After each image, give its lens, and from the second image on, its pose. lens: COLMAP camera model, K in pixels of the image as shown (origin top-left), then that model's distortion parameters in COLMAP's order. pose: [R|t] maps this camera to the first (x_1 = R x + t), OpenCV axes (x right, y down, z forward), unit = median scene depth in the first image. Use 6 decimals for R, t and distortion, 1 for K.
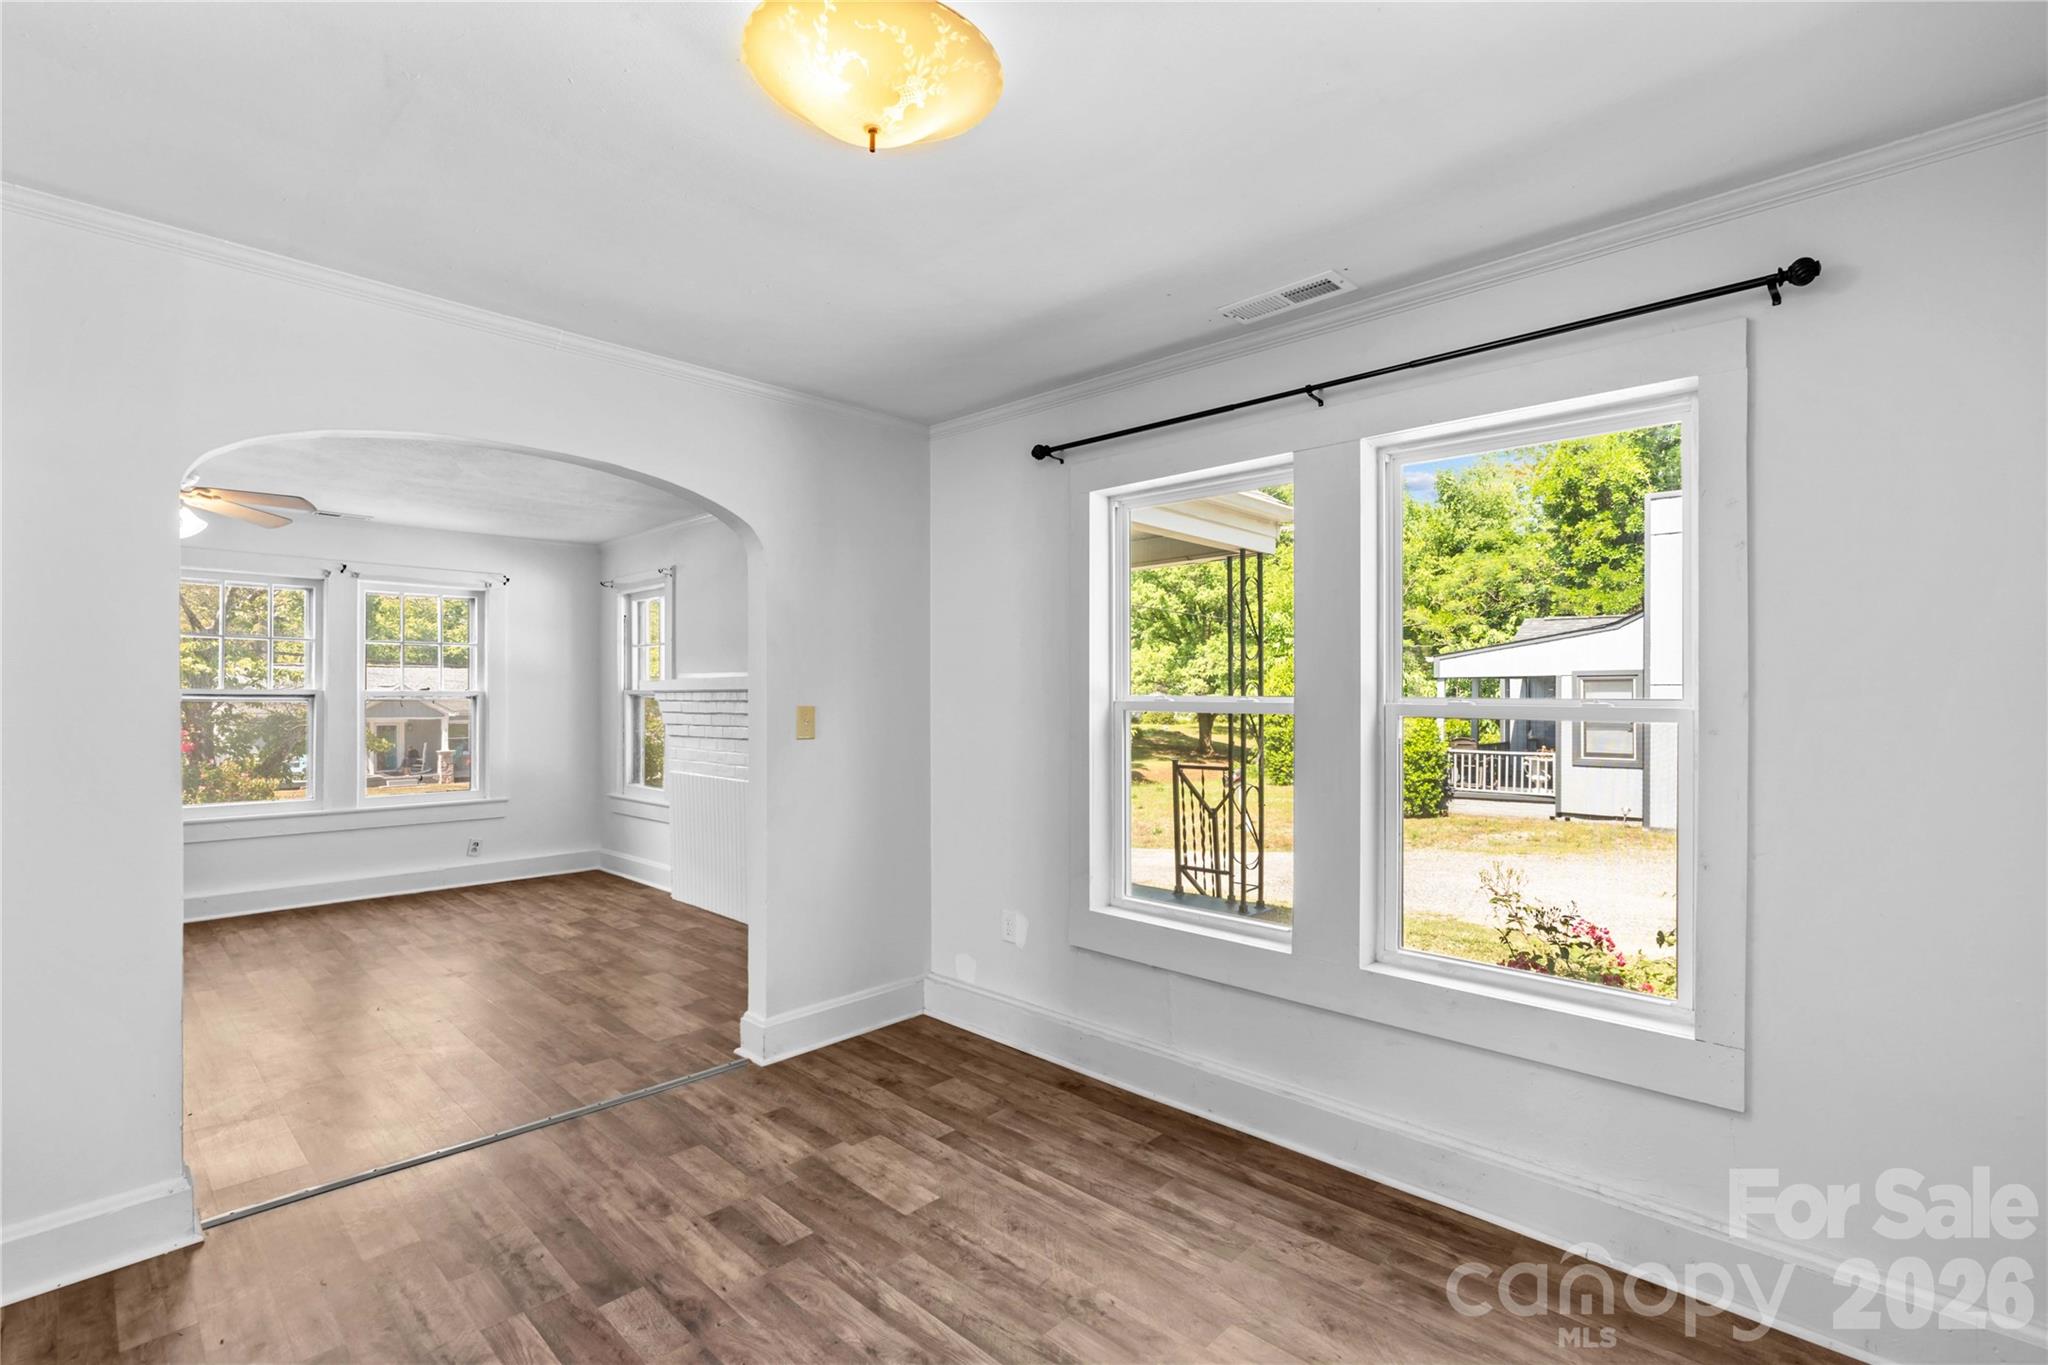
lens RADIAL K [[941.0, 0, 1017.7], [0, 941.0, 689.4], [0, 0, 1]] dist [-0.018026, 0.006937]
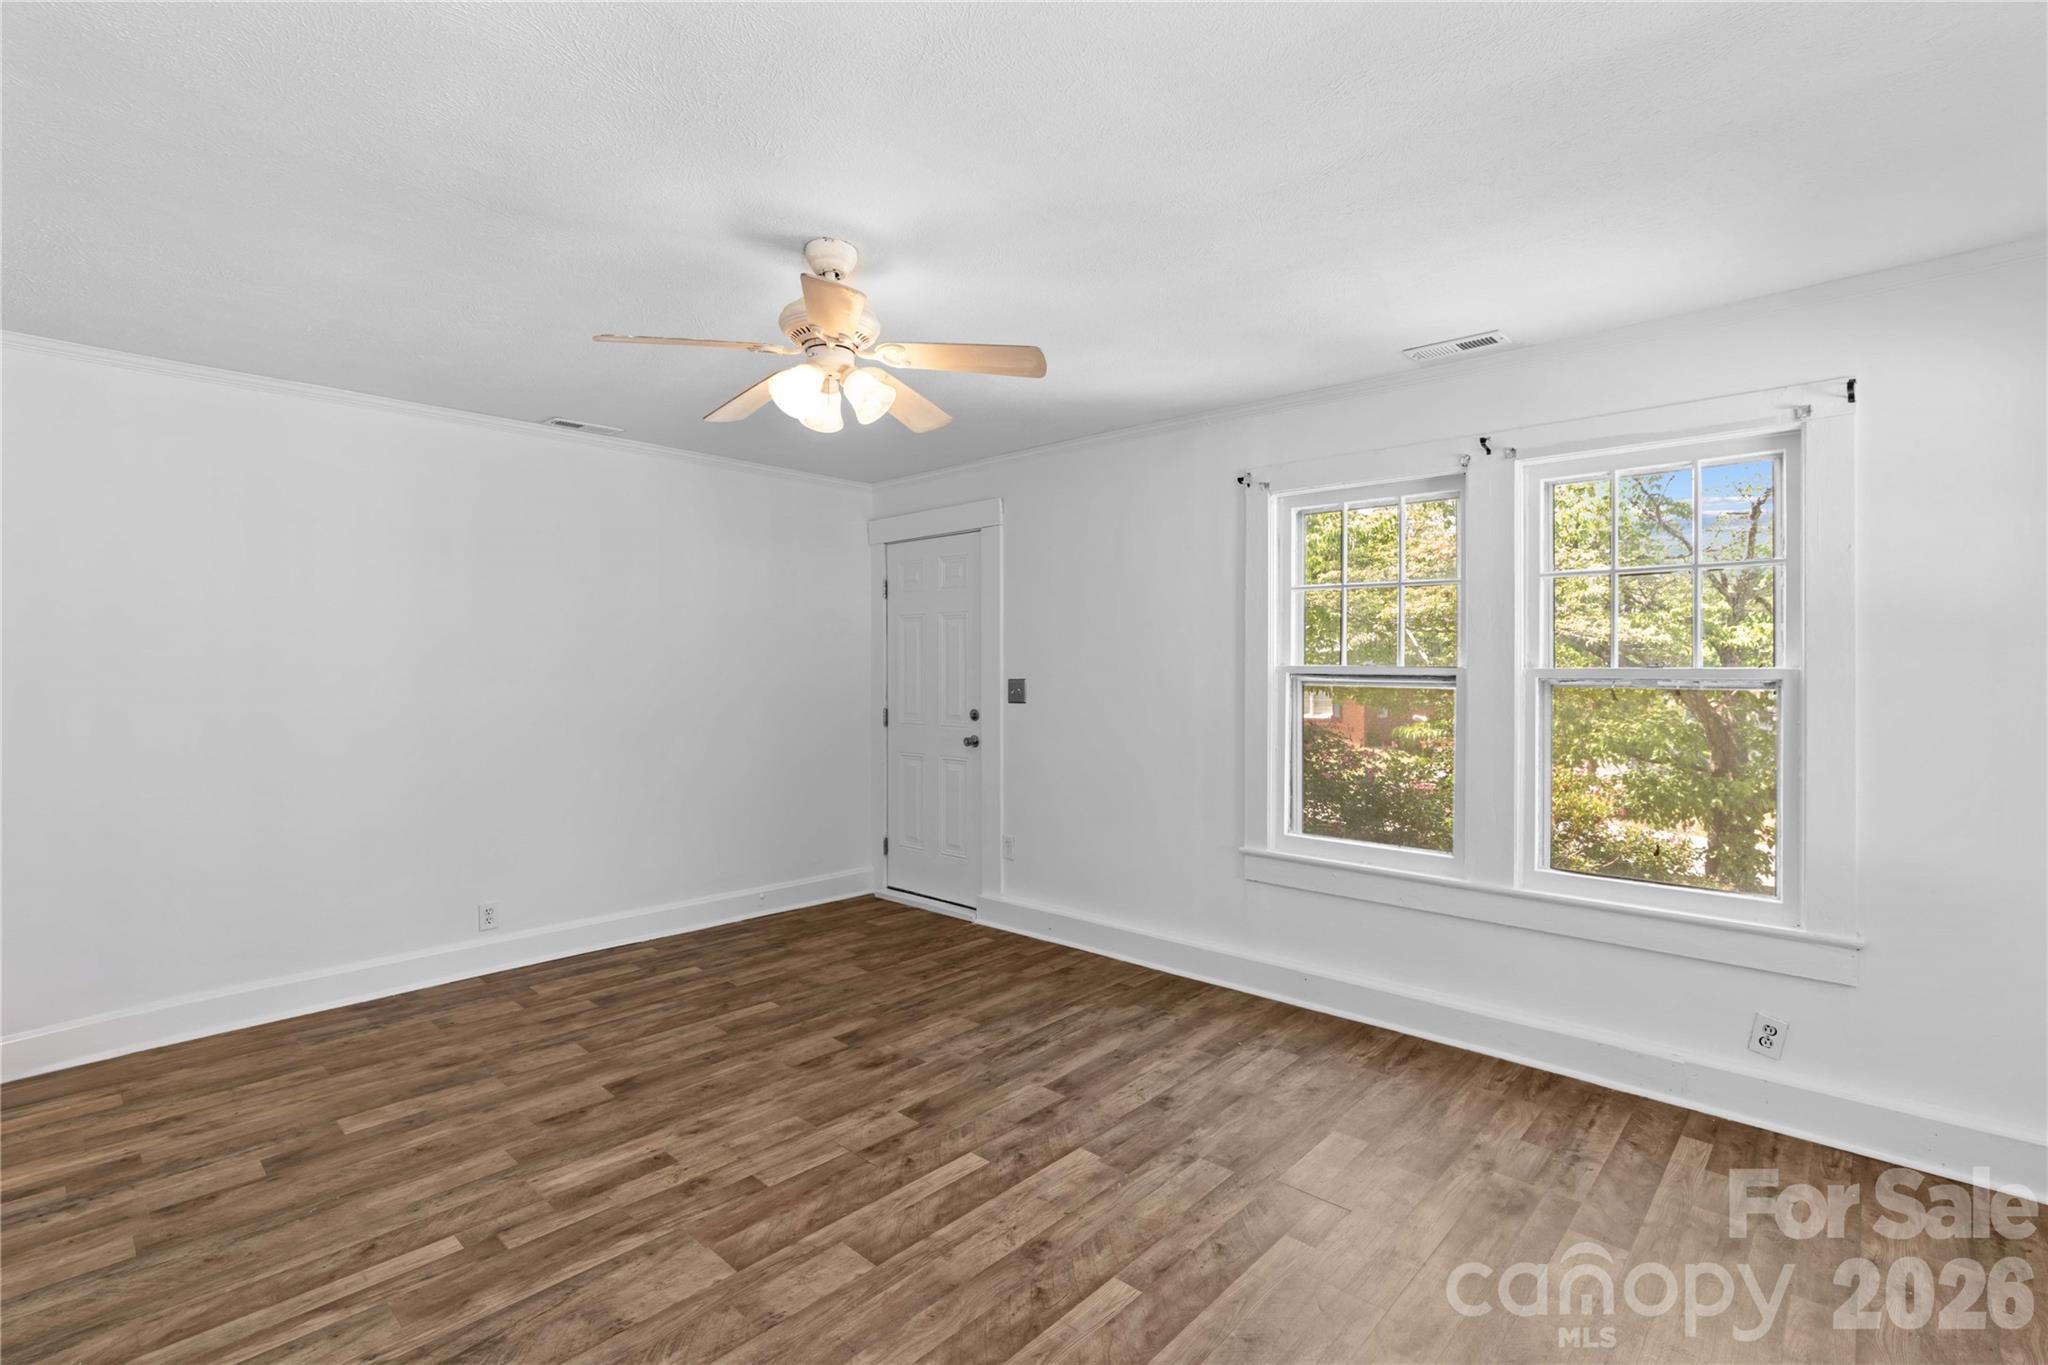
lens RADIAL K [[935.8, 0, 1020.1], [0, 935.8, 673.7], [0, 0, 1]] dist [-0.015552, 0.006168]
pose [[0.020150, 0.005130, -0.999784, -0.316186], [0.002235, 0.999984, 0.005176, 0.000962], [0.999794, -0.002338, 0.020138, 1.251277]]
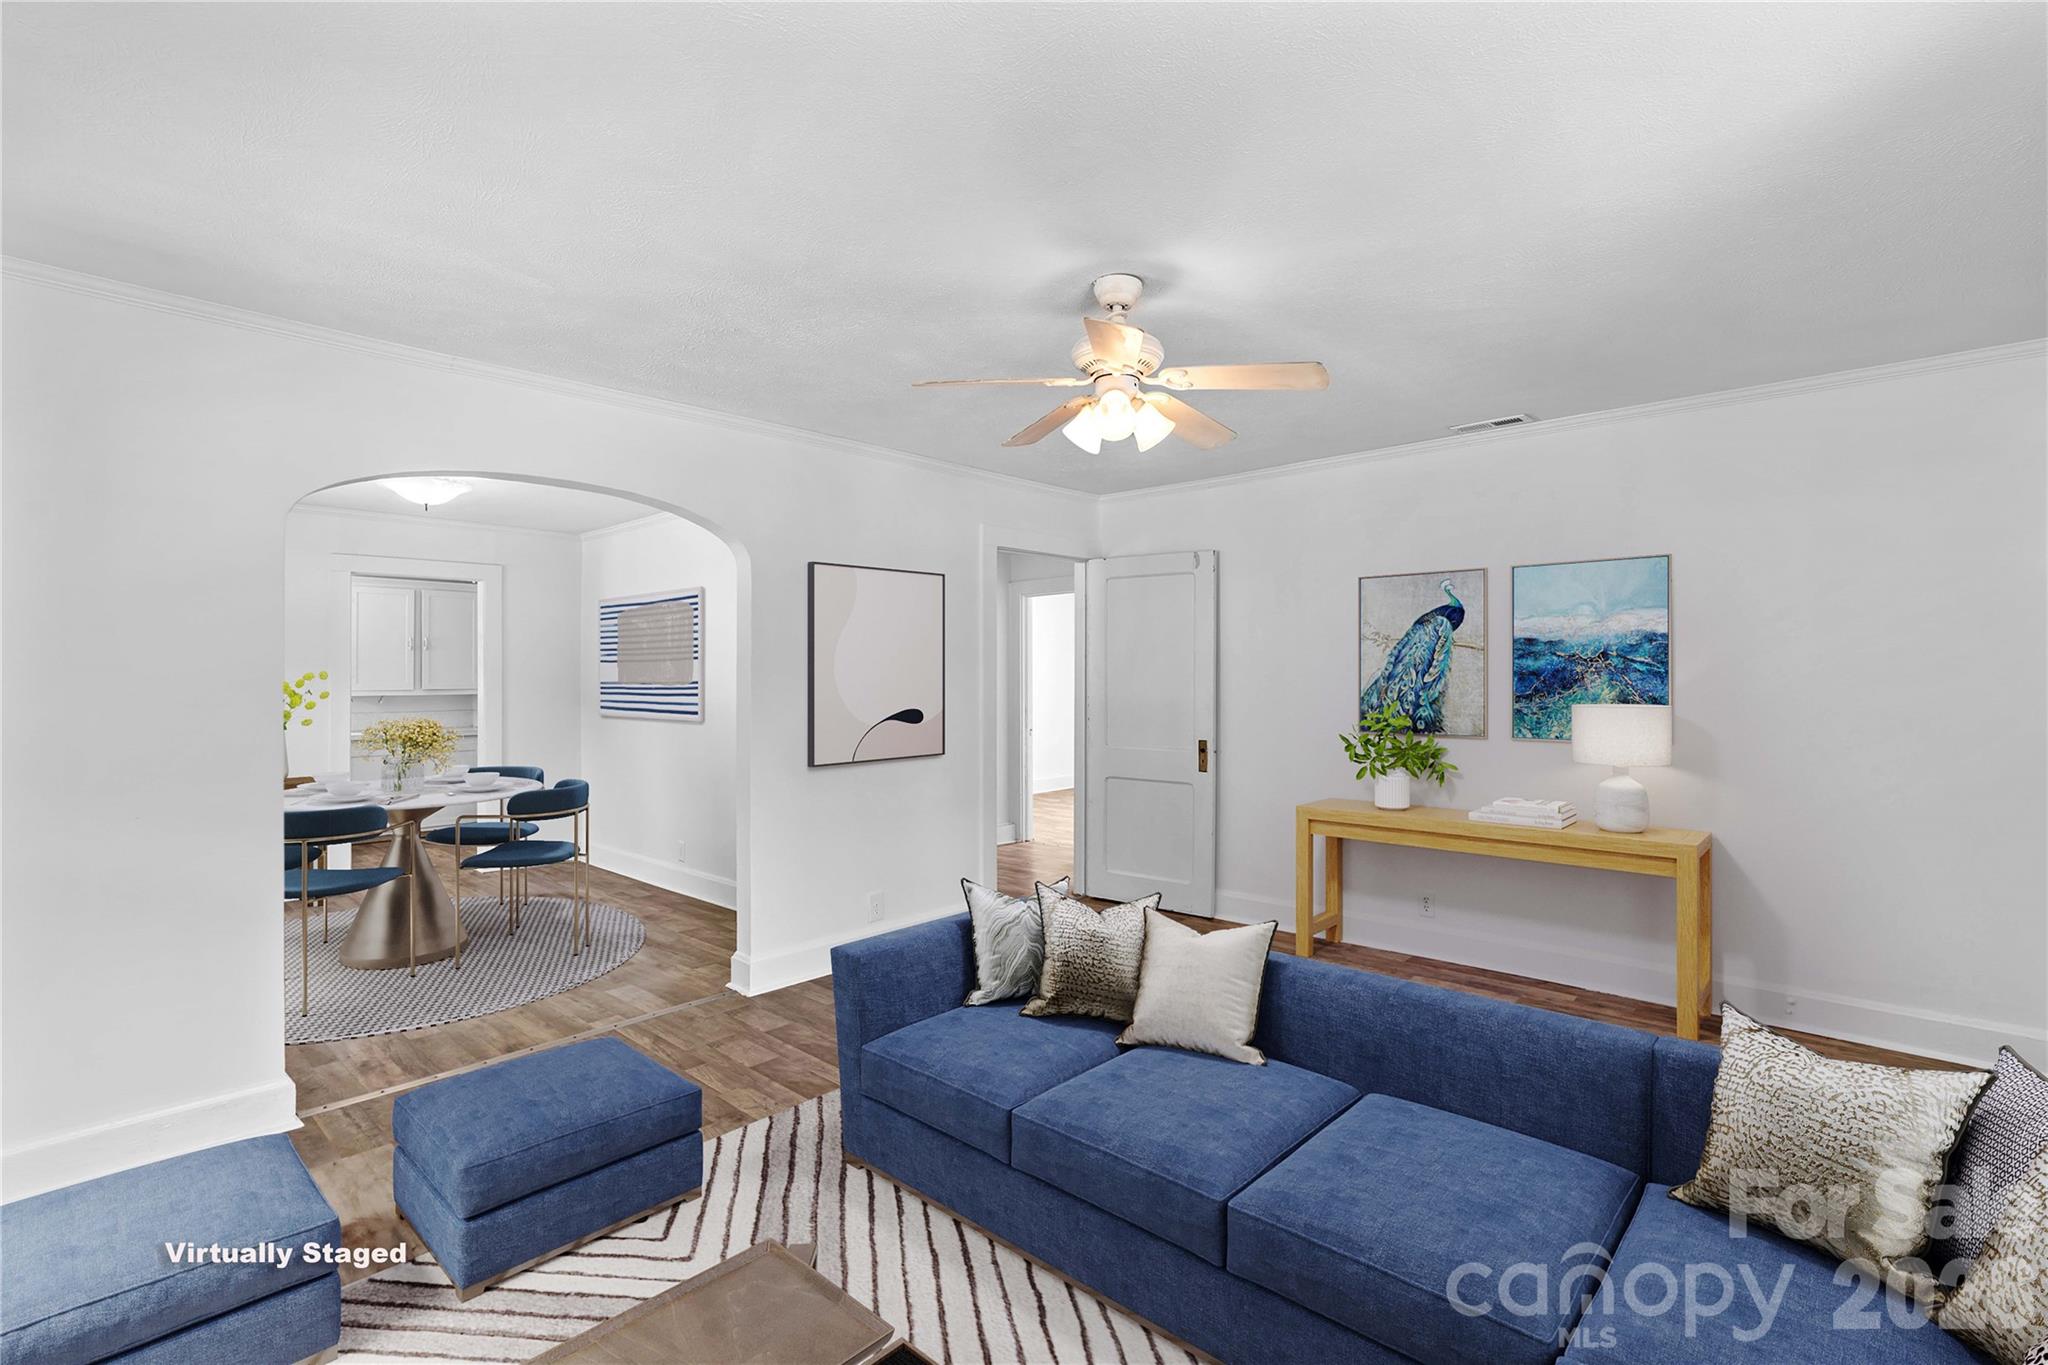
lens RADIAL K [[941.0, 0, 1017.7], [0, 941.0, 689.4], [0, 0, 1]] dist [-0.018026, 0.006937]
pose [[-0.999573, 0.002878, -0.029071, -0.924213], [0.002407, 0.999866, 0.016216, -0.003966], [0.029114, 0.016139, -0.999446, 1.875781]]
